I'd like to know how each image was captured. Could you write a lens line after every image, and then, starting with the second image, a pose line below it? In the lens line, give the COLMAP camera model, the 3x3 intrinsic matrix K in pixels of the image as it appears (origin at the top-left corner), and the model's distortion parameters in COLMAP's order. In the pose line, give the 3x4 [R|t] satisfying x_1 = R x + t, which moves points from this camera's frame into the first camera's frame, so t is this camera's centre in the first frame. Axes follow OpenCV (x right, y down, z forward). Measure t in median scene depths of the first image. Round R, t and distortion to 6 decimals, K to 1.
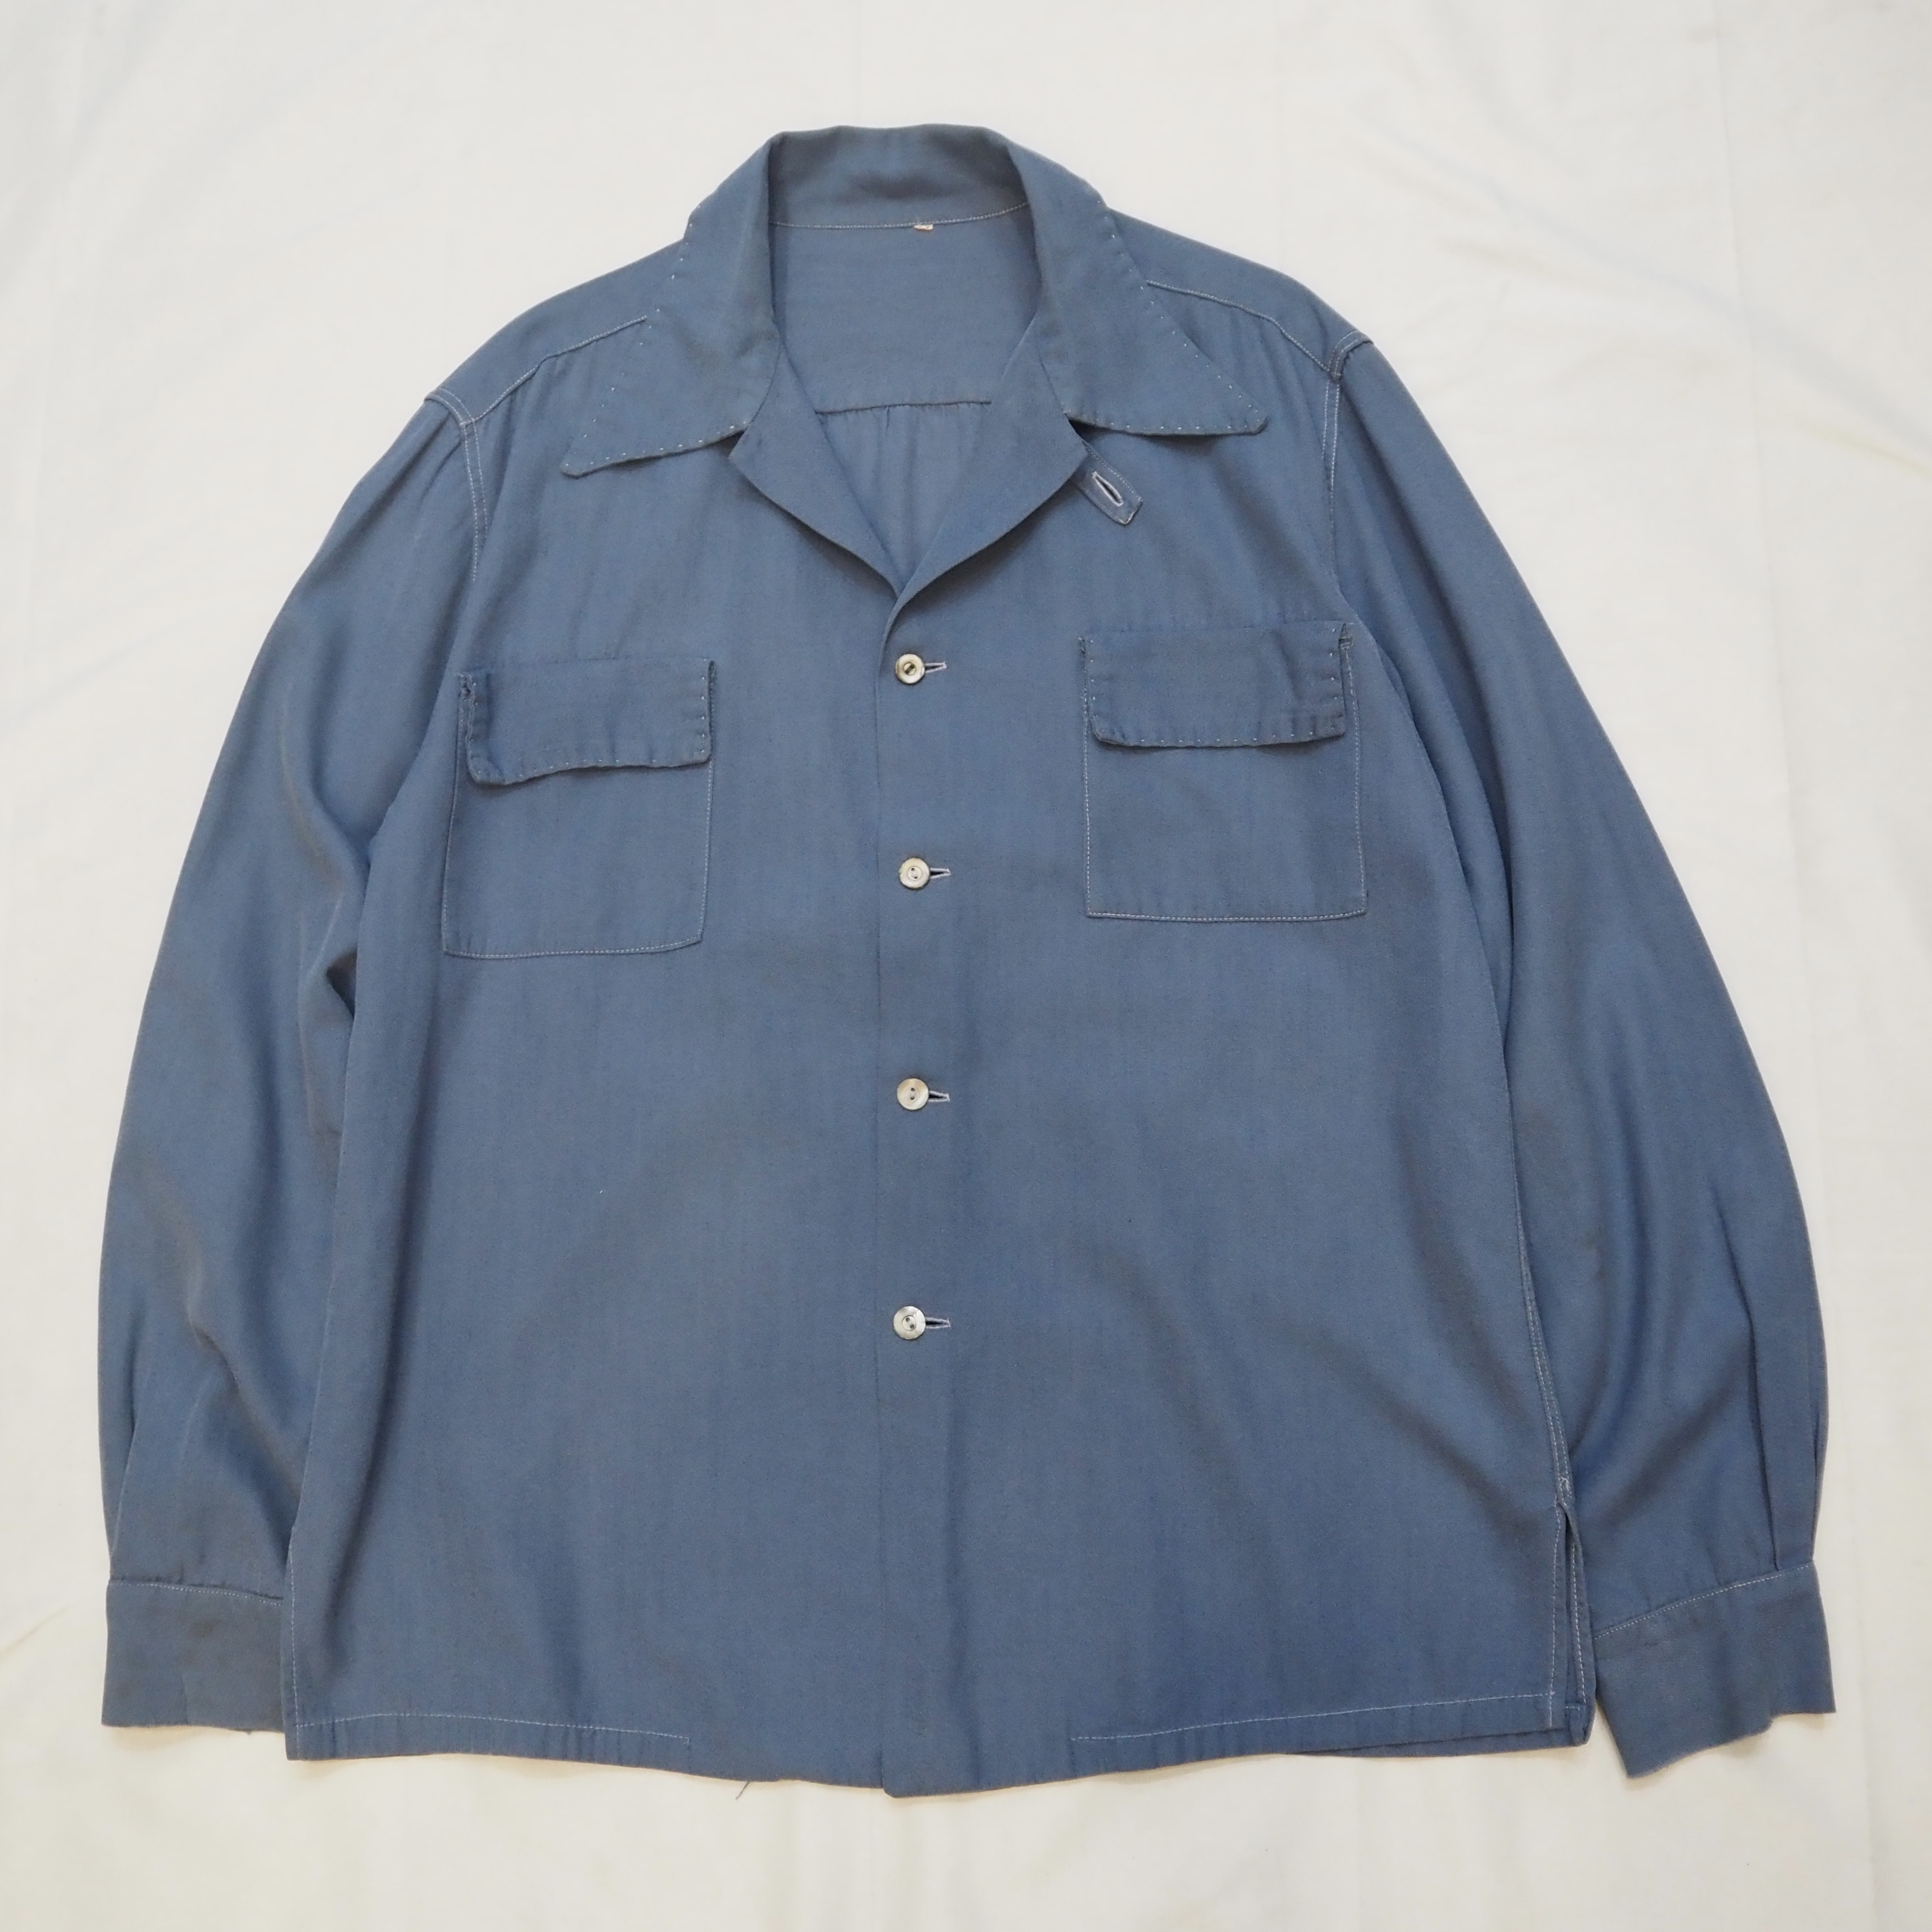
lens RADIAL K [[2142.0, 0, 856.3], [0, 2142.0, 1060.3], [0, 0, 1]] dist [-0.043848, 0.023911]
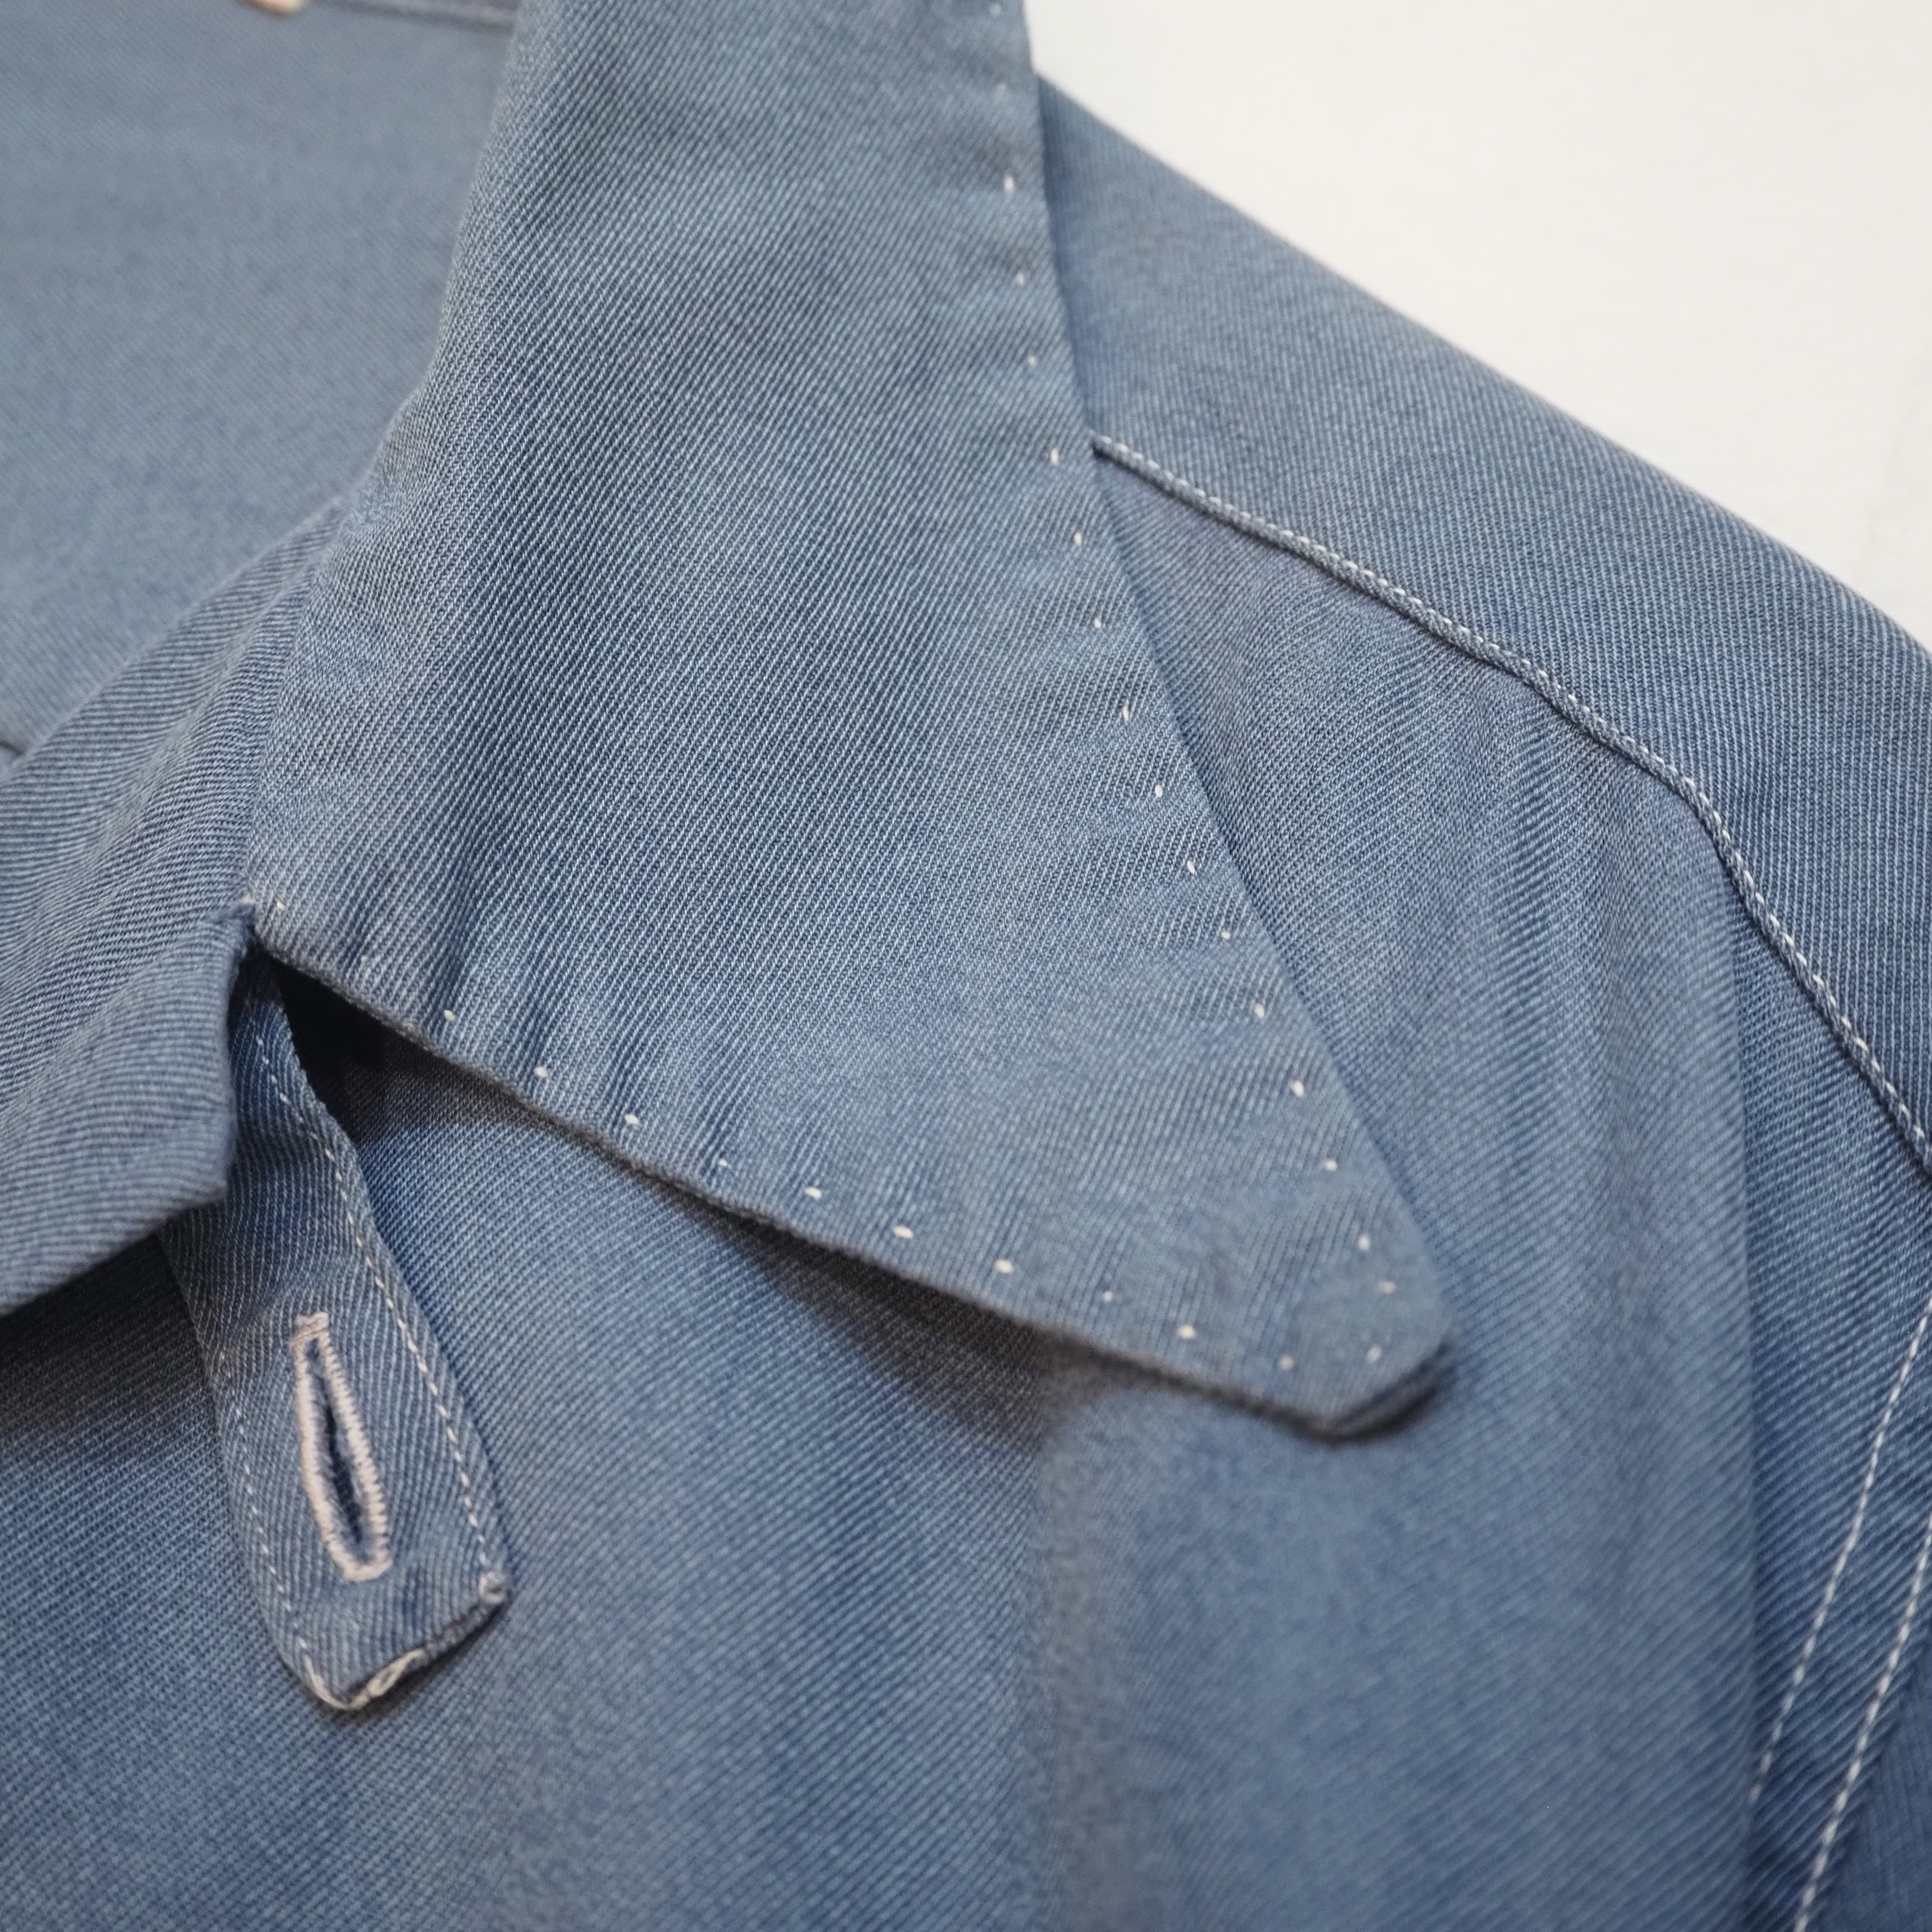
lens RADIAL K [[2696.1, 0, 966.0], [0, 2696.1, 966.0], [0, 0, 1]] dist [0.025700, -0.011941]
pose [[0.934216, 0.310637, -0.175340, 0.189144], [-0.350432, 0.891043, -0.288512, -0.265793], [0.066613, 0.330978, 0.941285, 0.832092]]
